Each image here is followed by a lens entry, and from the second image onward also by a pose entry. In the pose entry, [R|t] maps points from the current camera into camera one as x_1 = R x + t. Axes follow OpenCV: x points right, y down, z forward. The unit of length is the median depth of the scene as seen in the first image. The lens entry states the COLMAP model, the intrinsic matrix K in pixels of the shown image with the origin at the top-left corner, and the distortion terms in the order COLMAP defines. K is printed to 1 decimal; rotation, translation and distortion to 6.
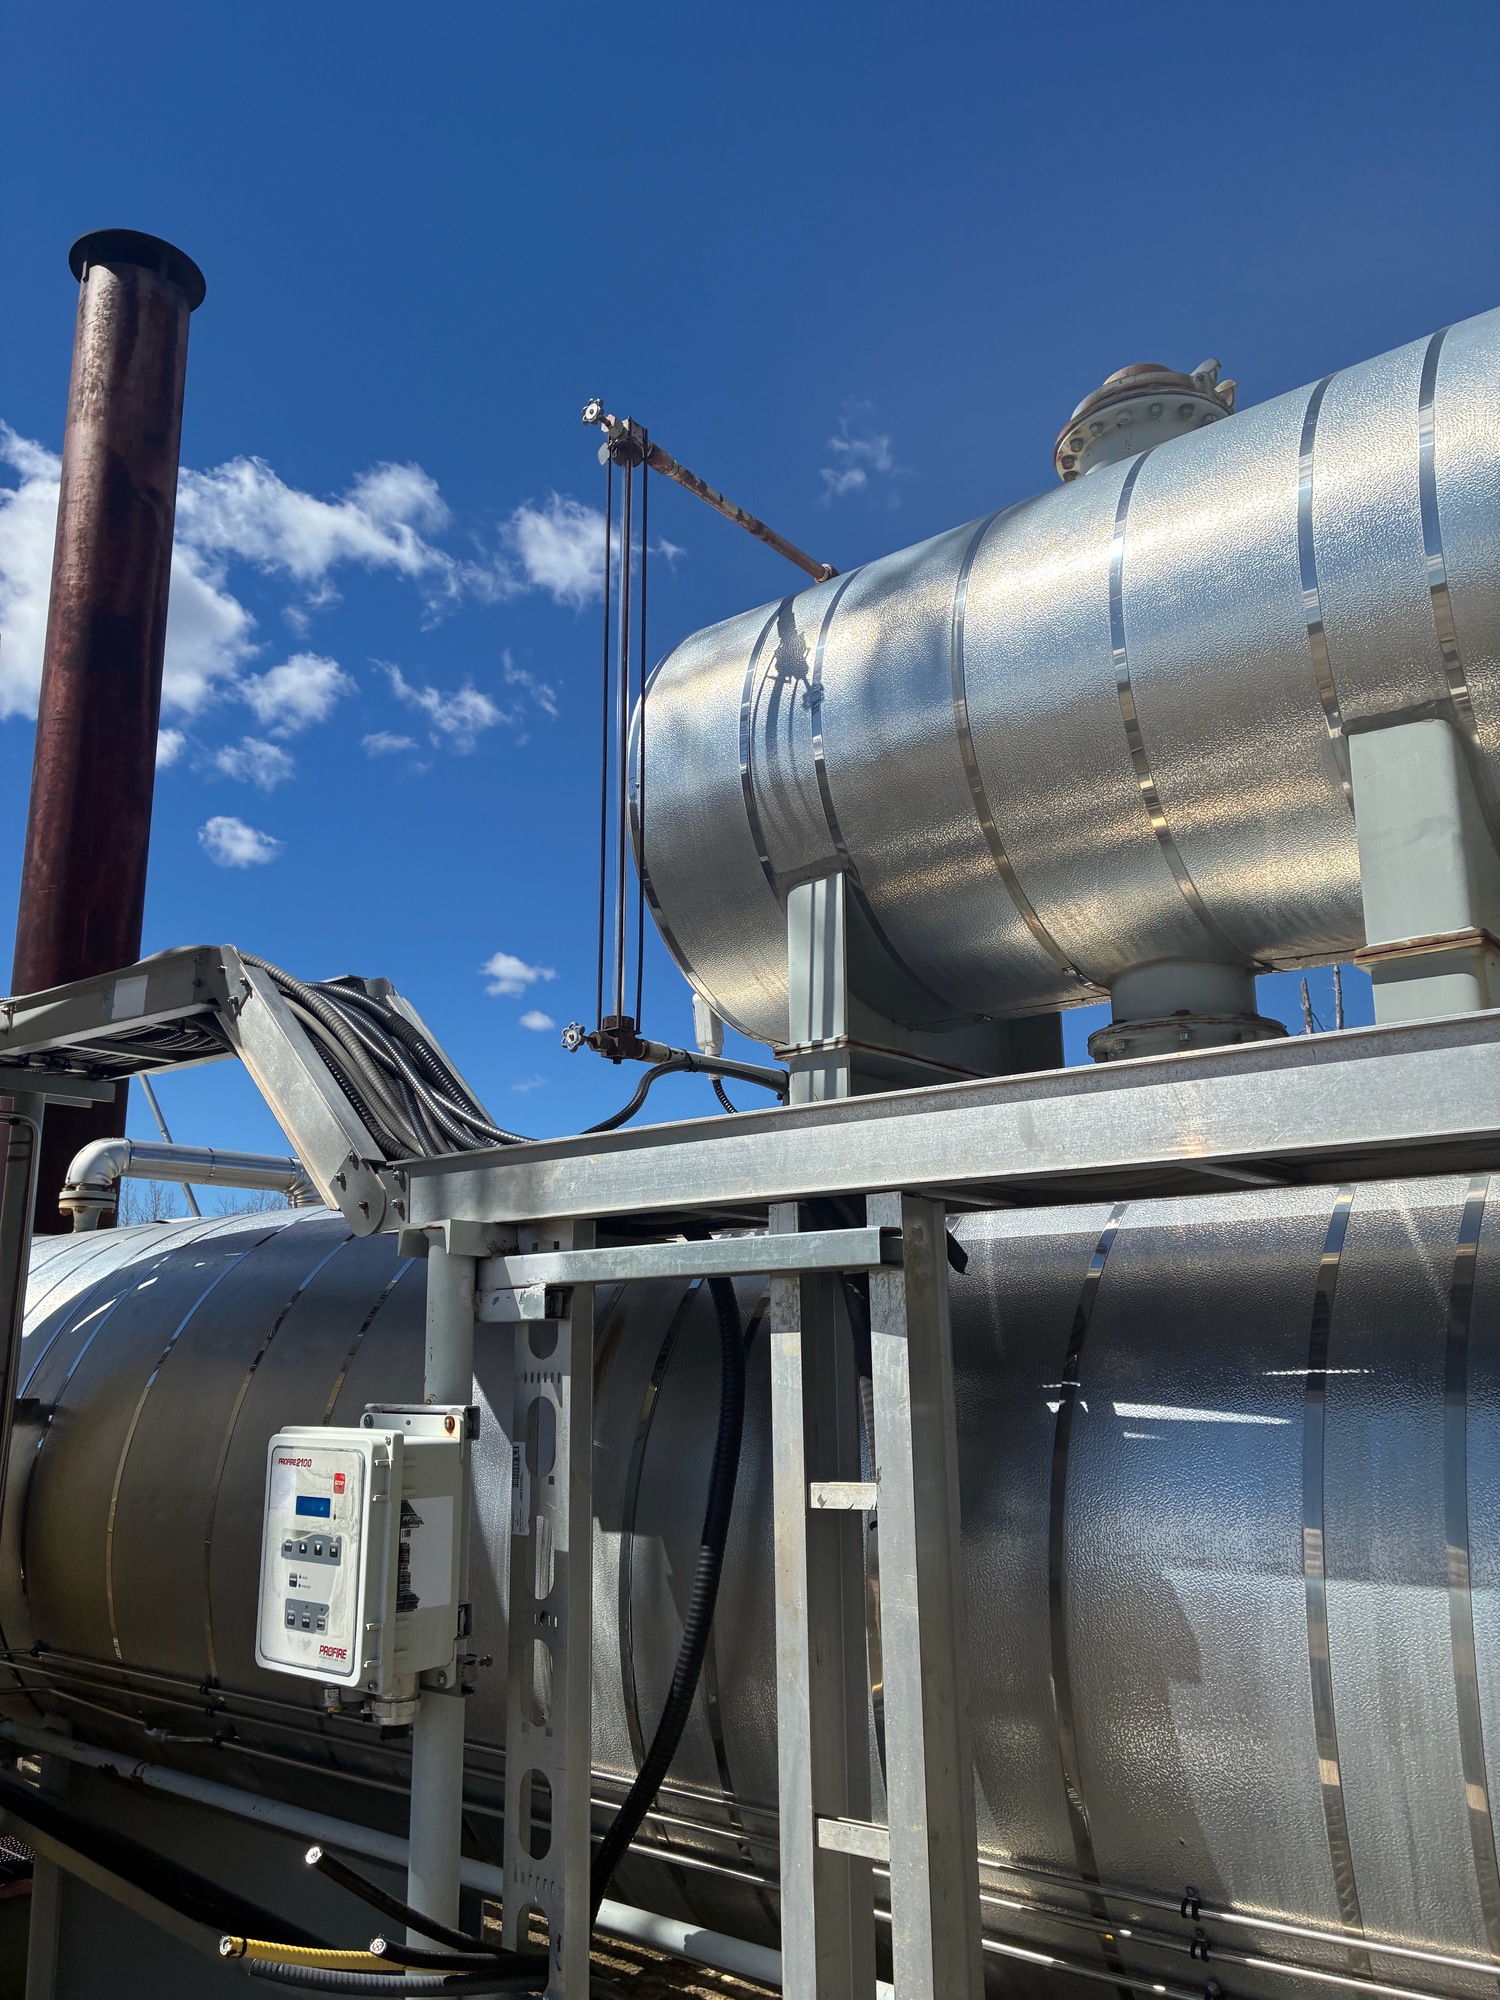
lens RADIAL K [[1523.7, 0, 746.8], [0, 1523.7, 999.0], [0, 0, 1]] dist [0.058164, -0.068822]
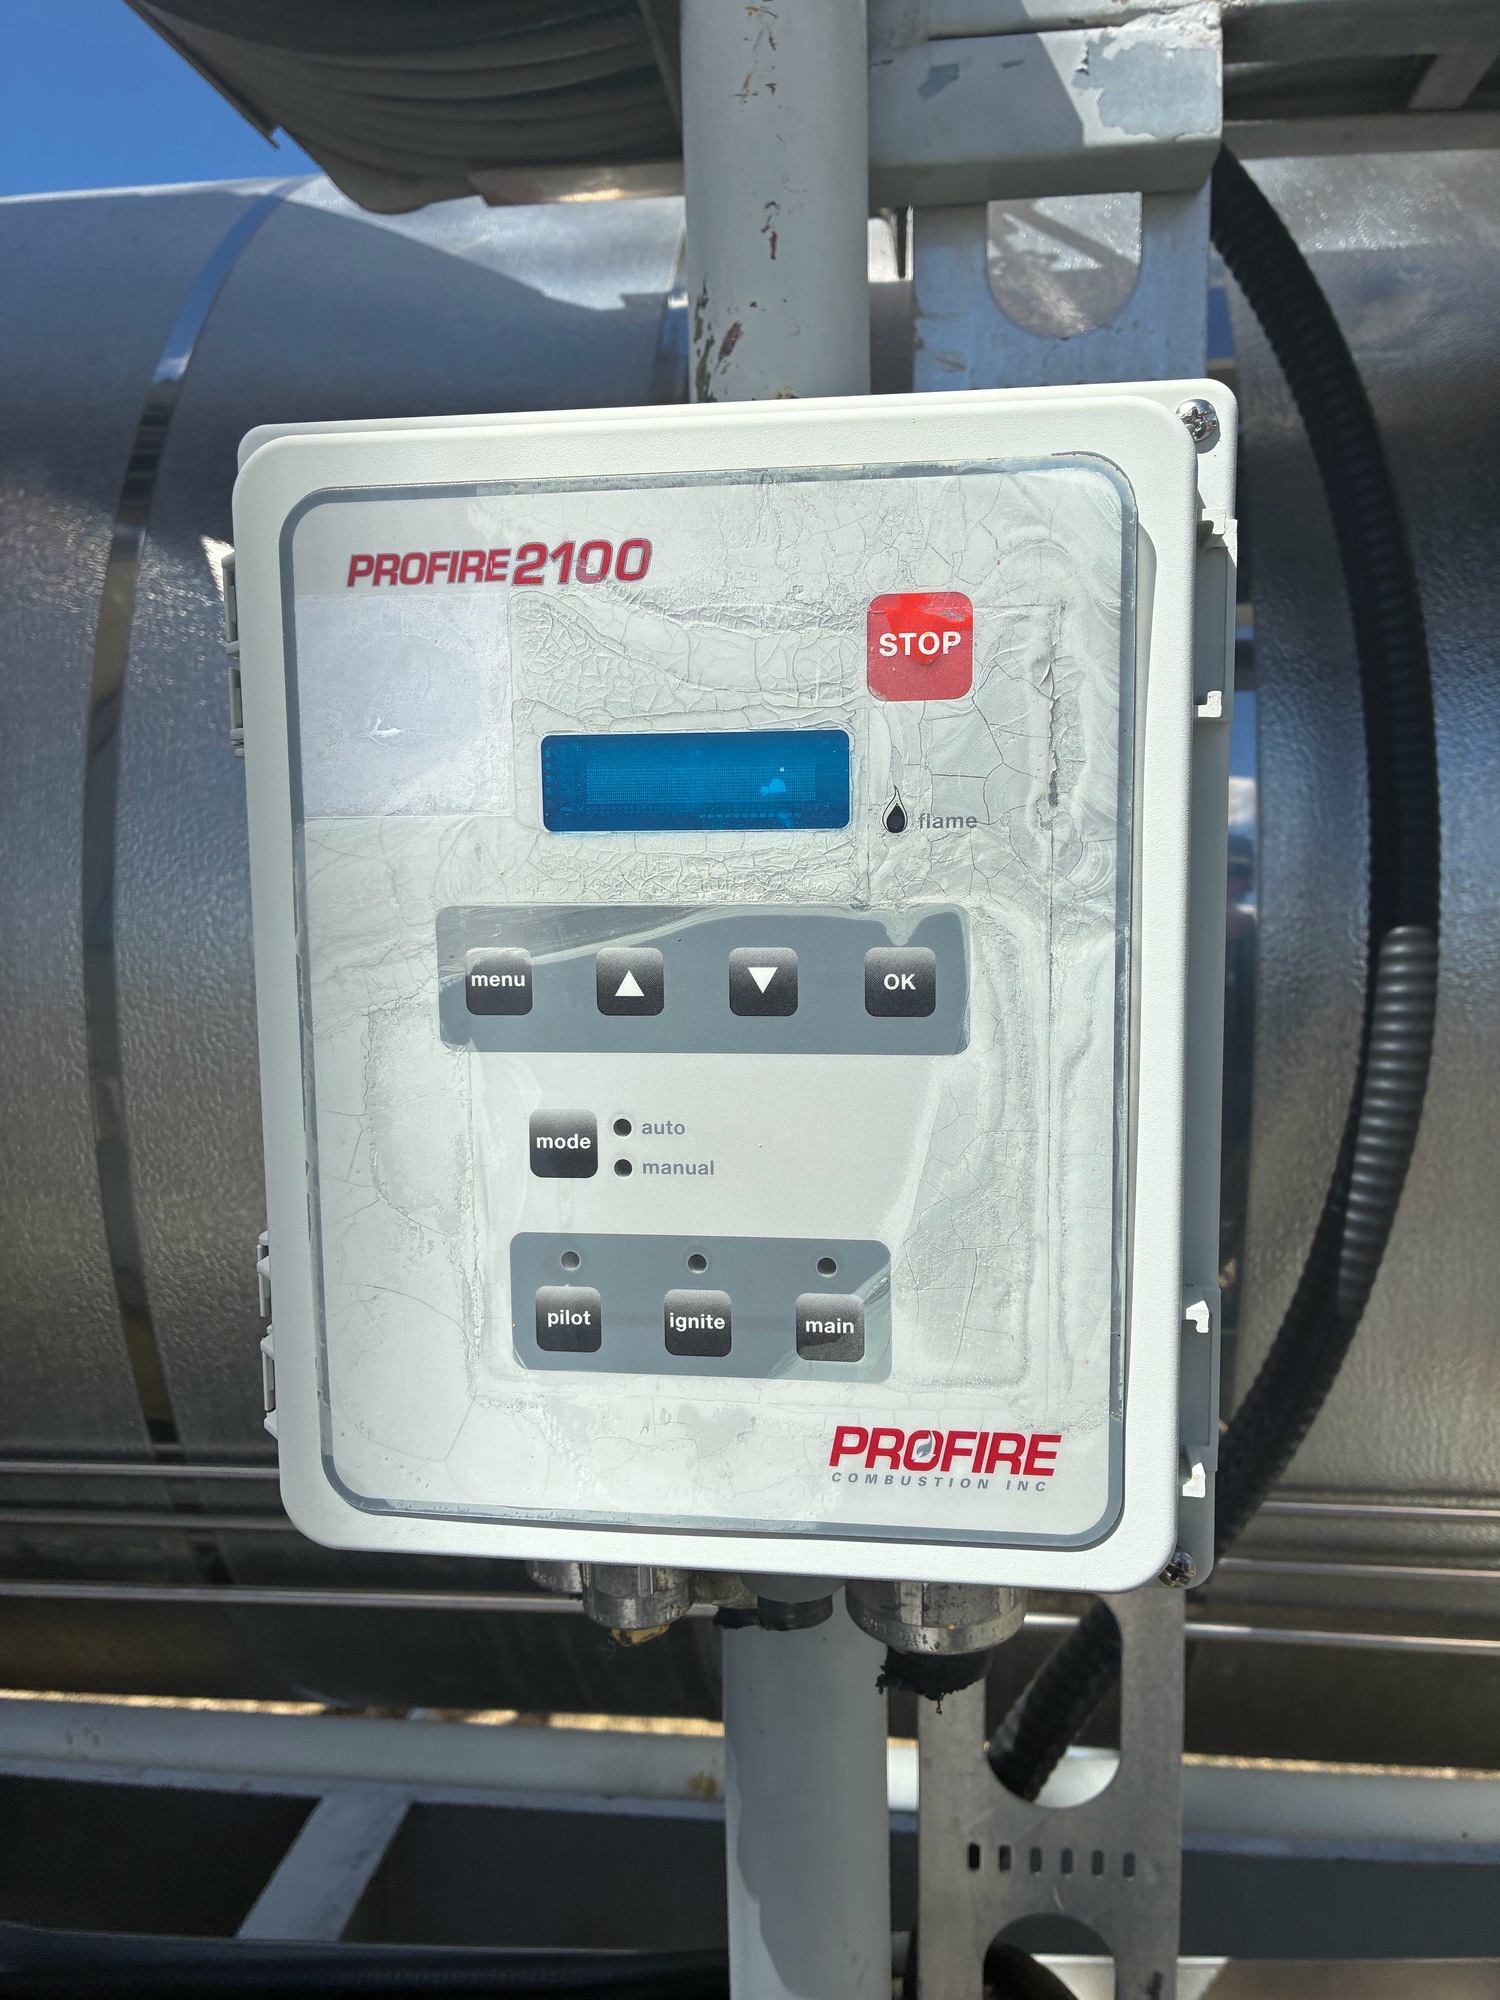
lens RADIAL K [[1523.7, 0, 752.7], [0, 1523.7, 1000.1], [0, 0, 1]] dist [0.058164, -0.068822]
pose [[0.837885, -0.066912, 0.541730, -0.382329], [-0.119262, 0.946038, 0.301311, 0.300262], [-0.532658, -0.317072, 0.784691, 0.845786]]
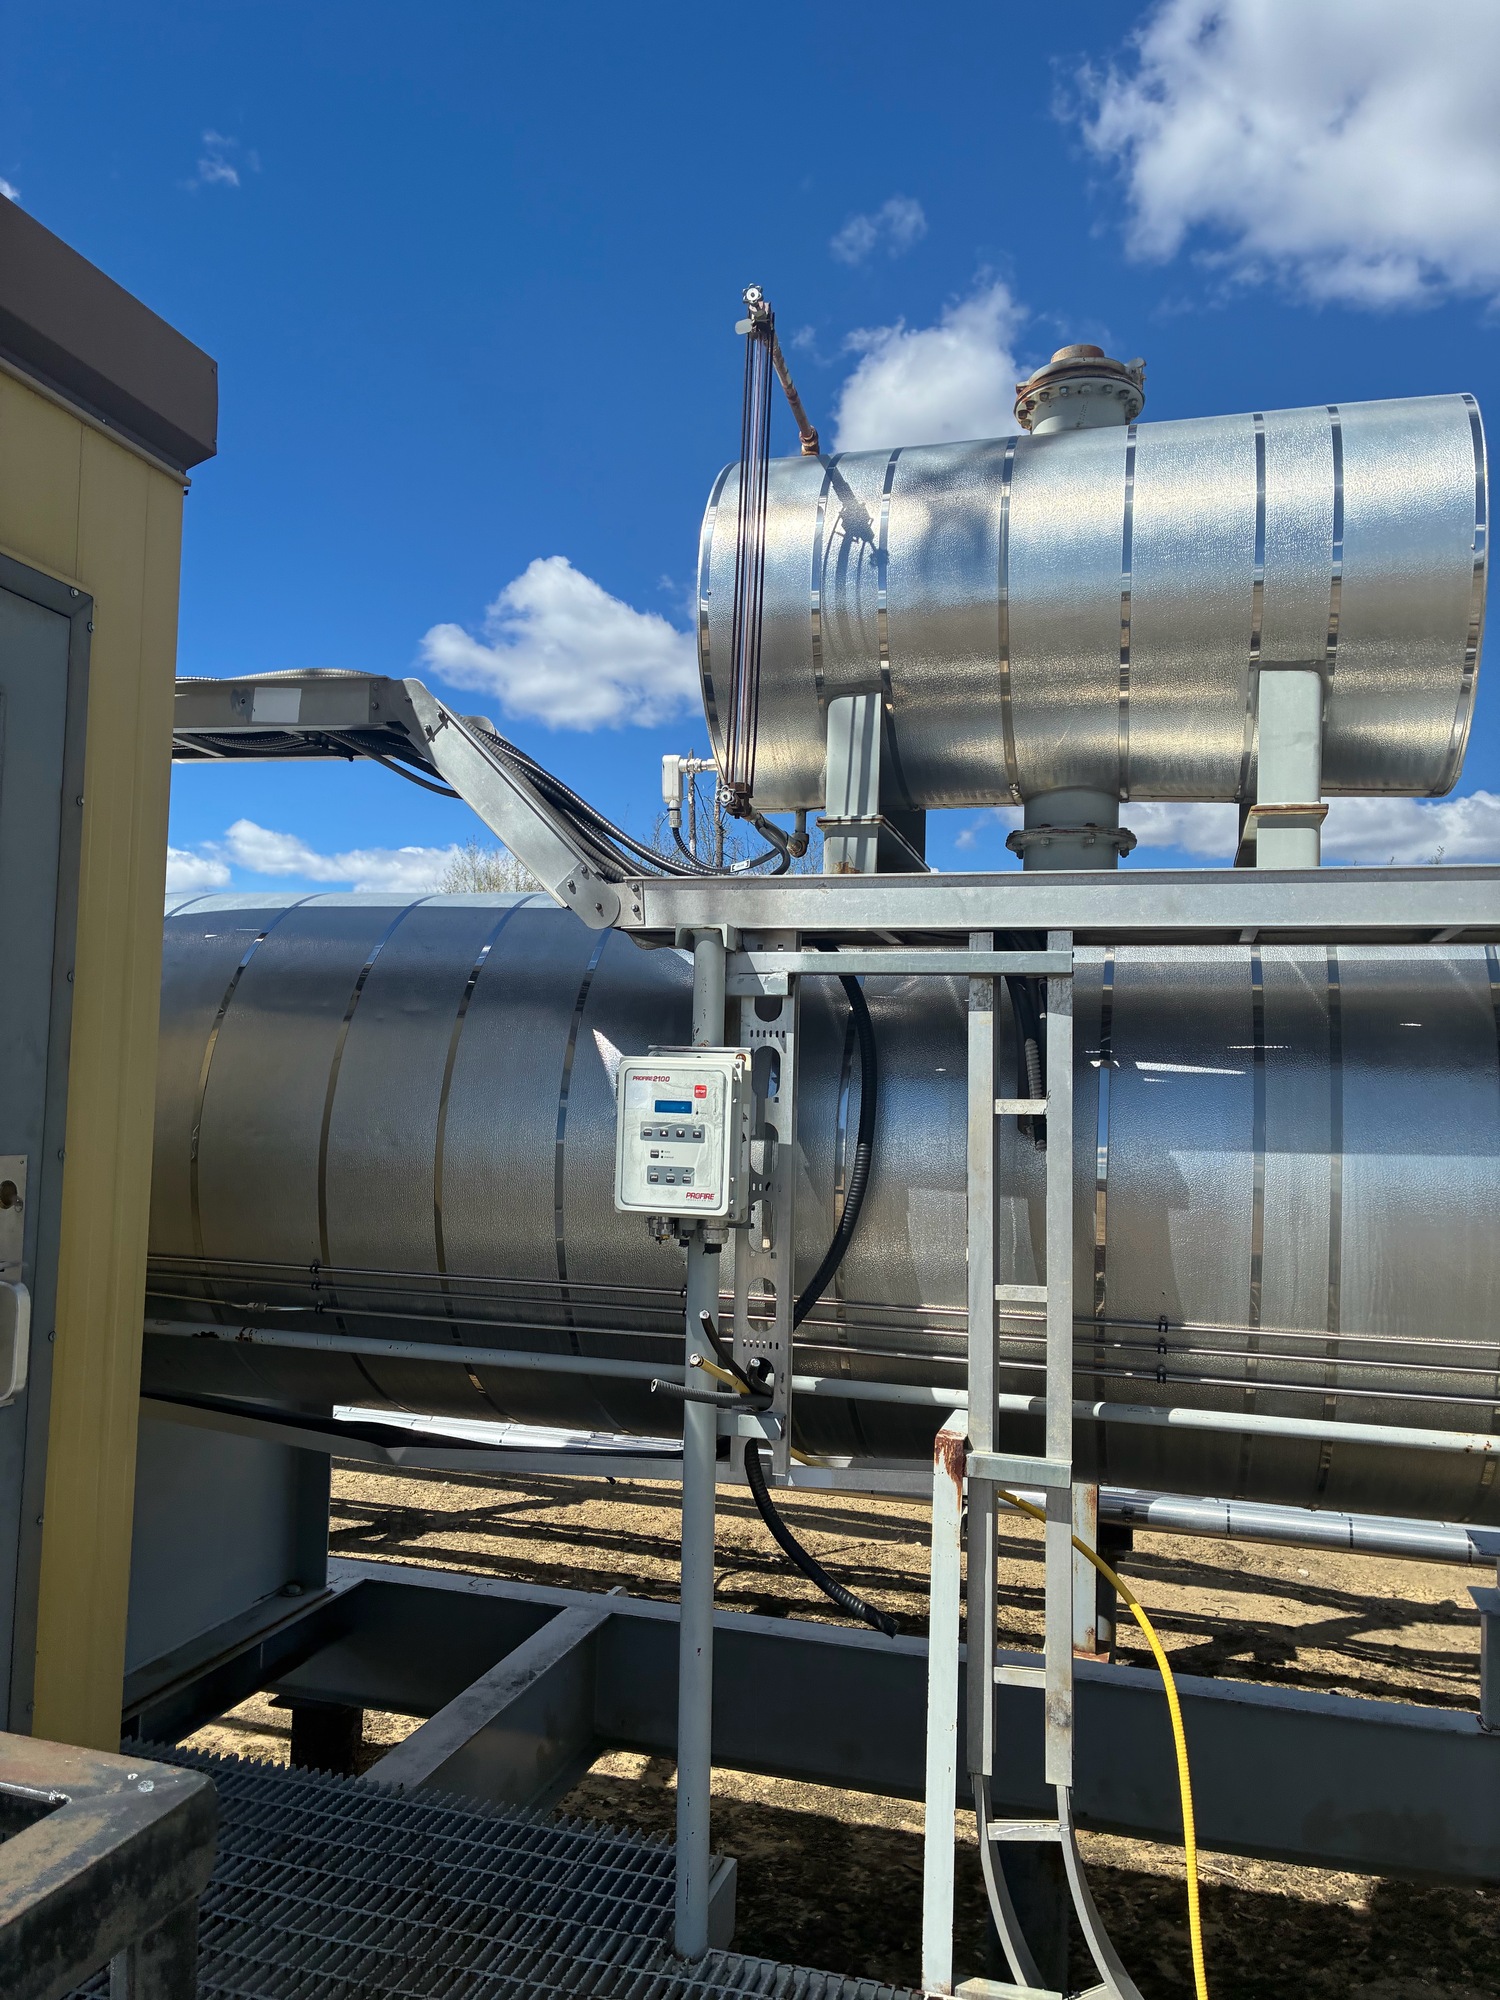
lens RADIAL K [[1523.7, 0, 760.6], [0, 1523.7, 997.4], [0, 0, 1]] dist [0.058164, -0.068822]
pose [[0.911367, 0.061851, 0.406920, -0.818577], [-0.129981, 0.981302, 0.141959, 0.005452], [-0.390531, -0.182269, 0.902366, -0.350064]]
